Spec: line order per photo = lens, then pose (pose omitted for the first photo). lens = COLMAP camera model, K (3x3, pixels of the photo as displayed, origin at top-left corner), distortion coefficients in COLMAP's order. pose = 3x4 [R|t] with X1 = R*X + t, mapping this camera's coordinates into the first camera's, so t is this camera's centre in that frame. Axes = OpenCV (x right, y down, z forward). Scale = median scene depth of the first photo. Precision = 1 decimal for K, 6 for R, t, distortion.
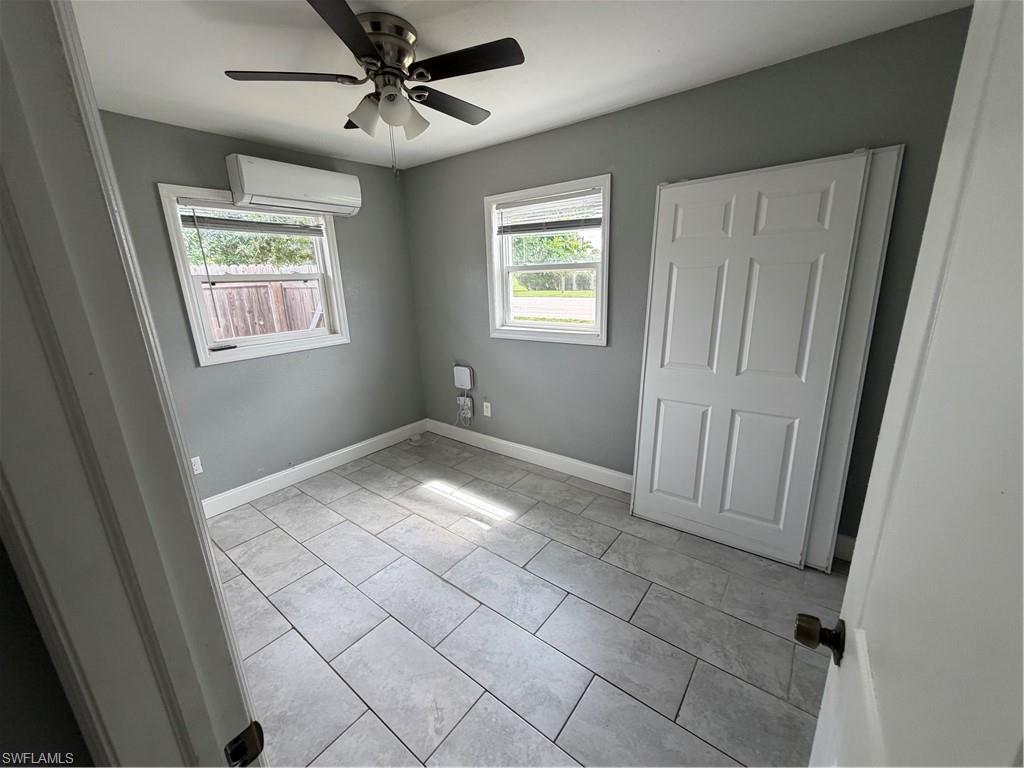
lens RADIAL K [[406.5, 0, 514.7], [0, 406.5, 386.2], [0, 0, 1]] dist [0.002032, -0.000274]
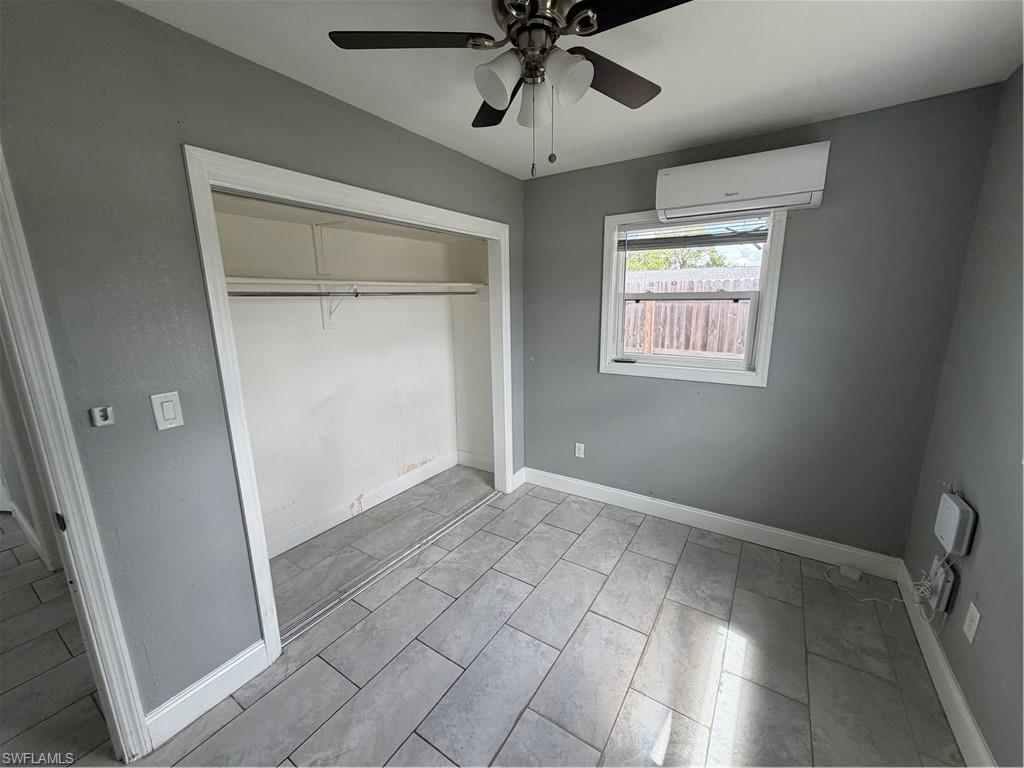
lens RADIAL K [[406.5, 0, 511.4], [0, 406.5, 386.0], [0, 0, 1]] dist [0.002032, -0.000274]
pose [[0.088838, 0.239469, -0.966831, 0.307438], [-0.253761, 0.944081, 0.210517, -0.182401], [0.963179, 0.226642, 0.144638, 0.578935]]
